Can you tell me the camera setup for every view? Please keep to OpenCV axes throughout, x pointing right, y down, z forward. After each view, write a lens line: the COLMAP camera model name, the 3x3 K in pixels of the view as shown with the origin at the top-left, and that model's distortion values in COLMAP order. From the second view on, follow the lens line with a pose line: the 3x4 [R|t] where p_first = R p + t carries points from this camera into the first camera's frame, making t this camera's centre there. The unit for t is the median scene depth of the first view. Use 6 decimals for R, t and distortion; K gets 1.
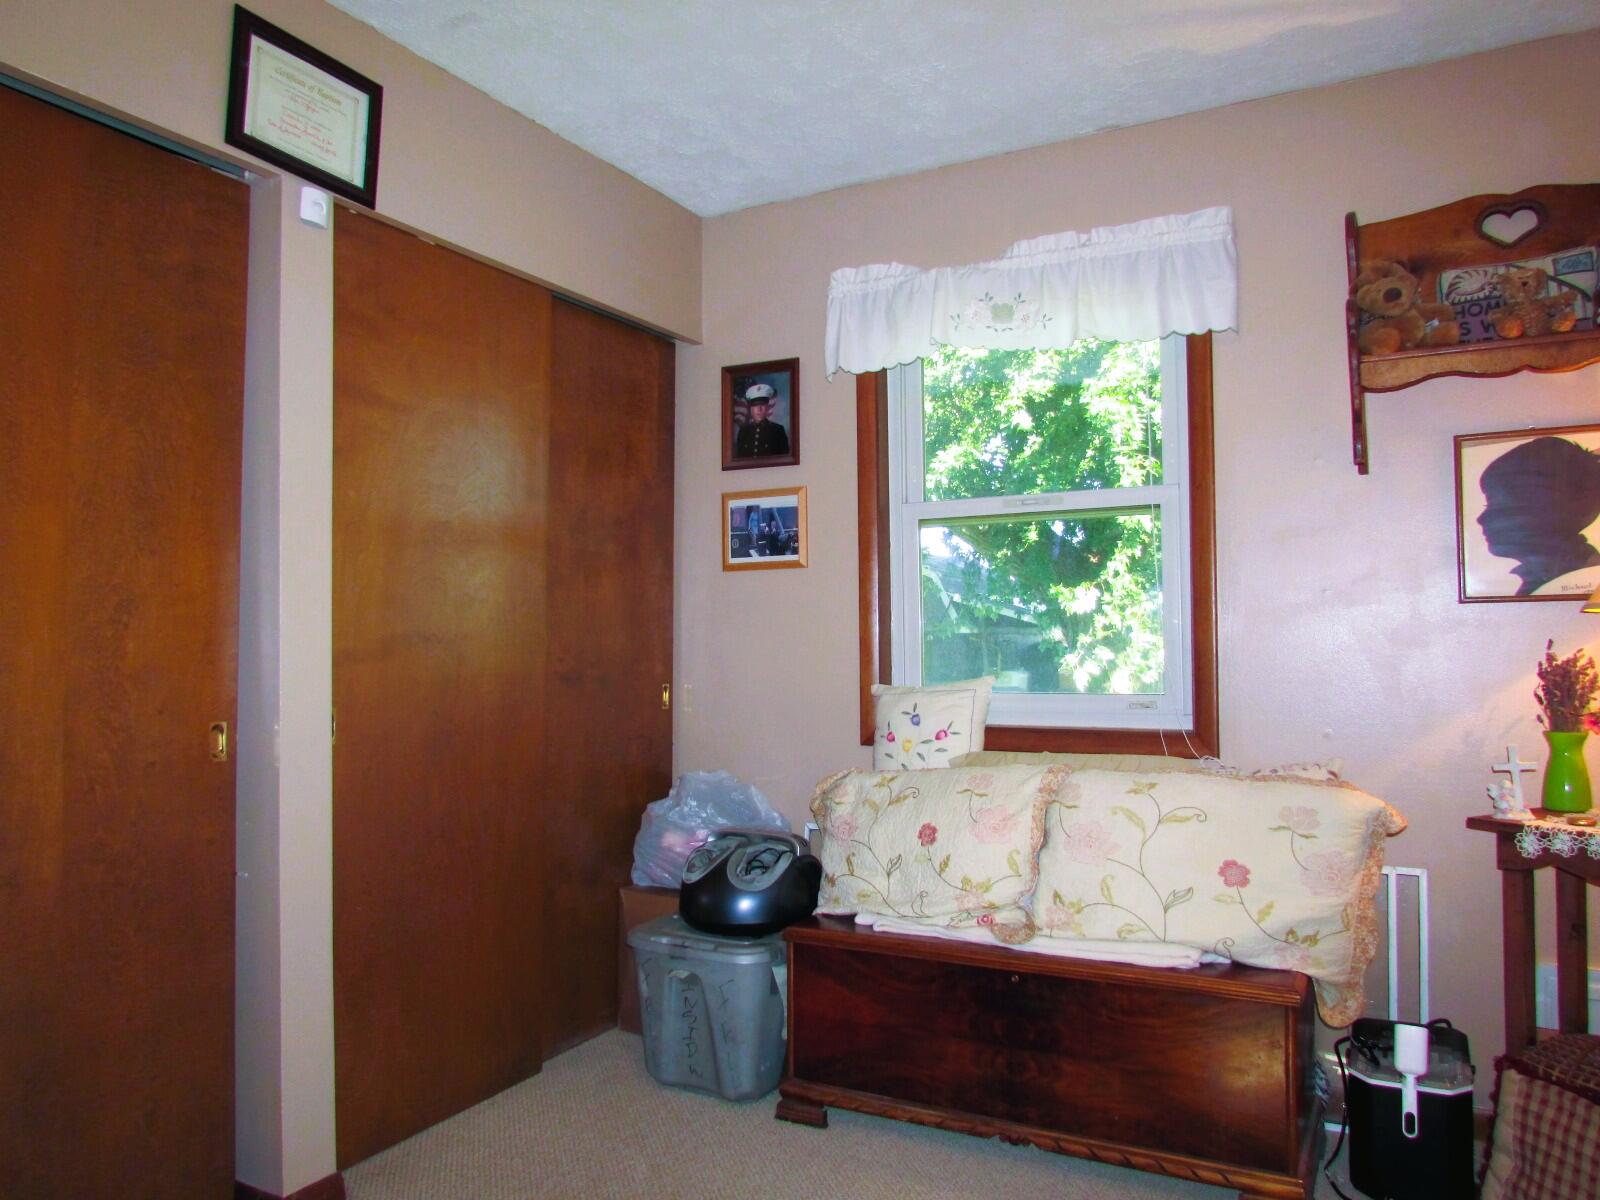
lens RADIAL K [[1147.0, 0, 801.8], [0, 1147.0, 603.3], [0, 0, 1]] dist [-0.031263, 0.016632]
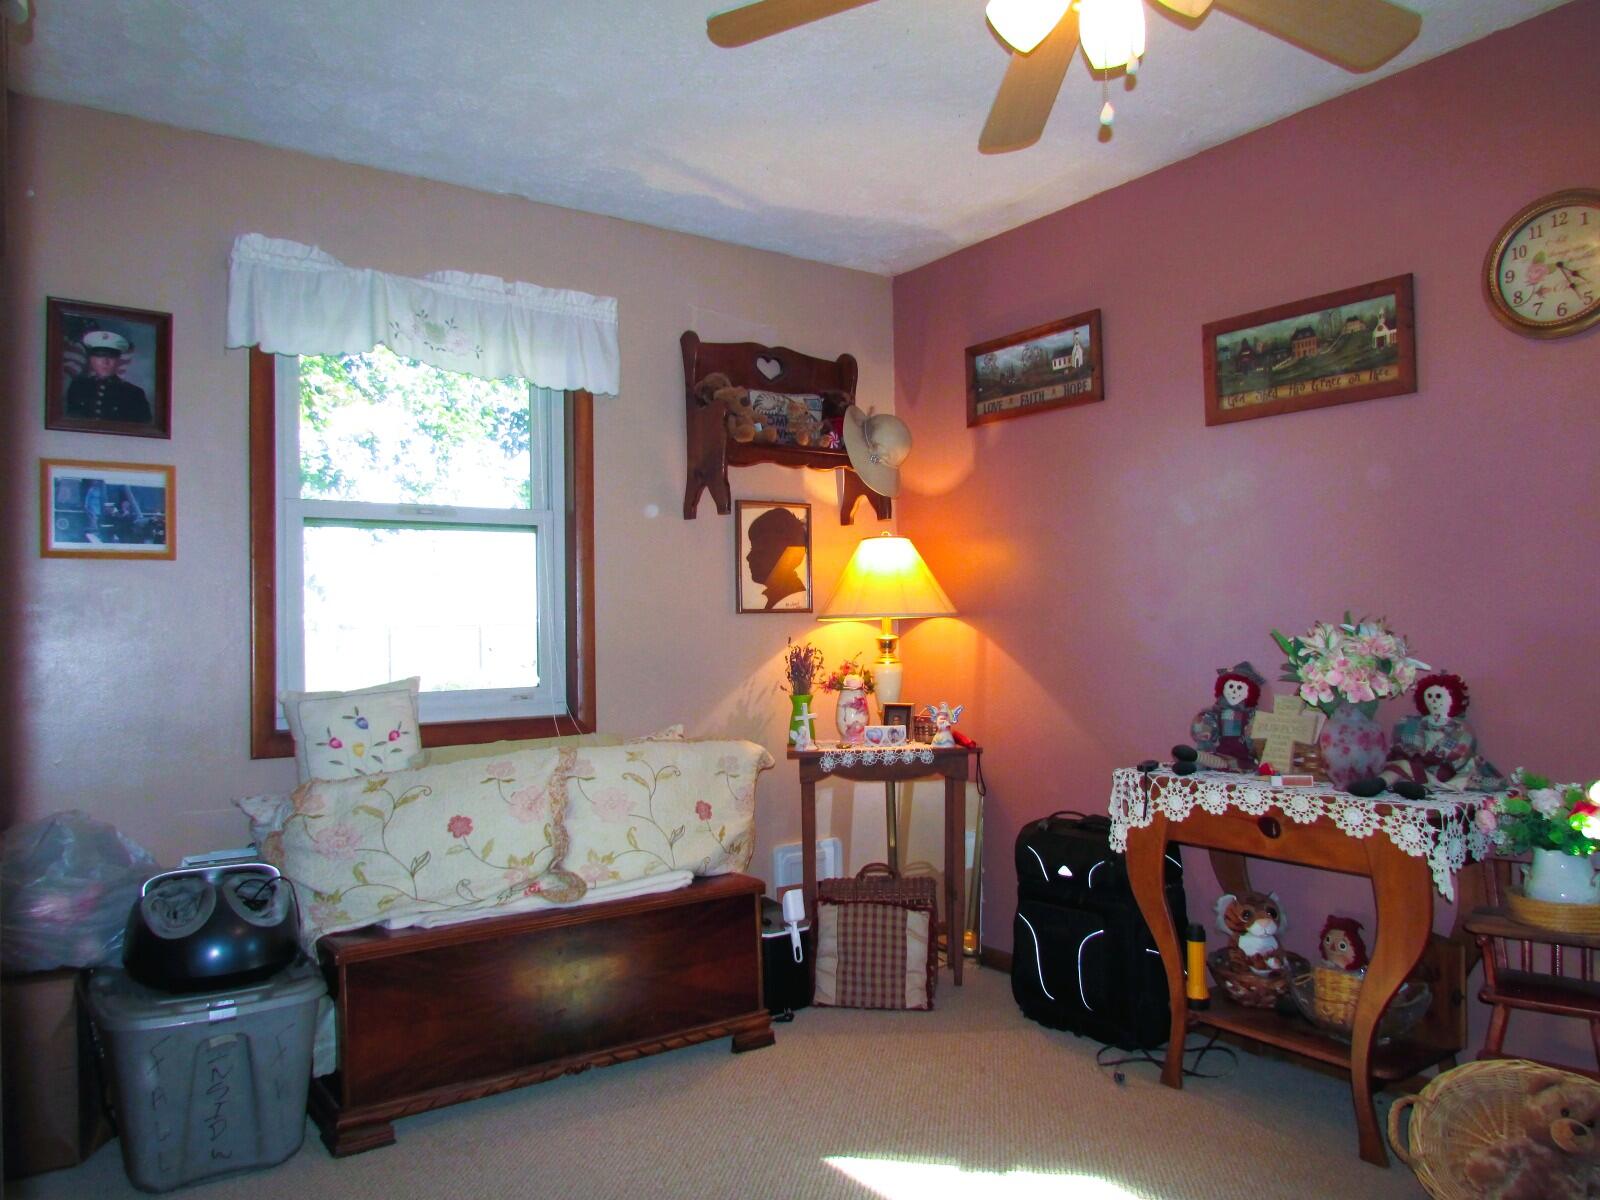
lens RADIAL K [[1147.0, 0, 802.1], [0, 1147.0, 602.1], [0, 0, 1]] dist [-0.031263, 0.016632]
pose [[0.441249, 0.025469, 0.897023, -0.671742], [-0.013007, 0.999674, -0.021985, 0.015460], [-0.897290, -0.001967, 0.441437, 0.248972]]
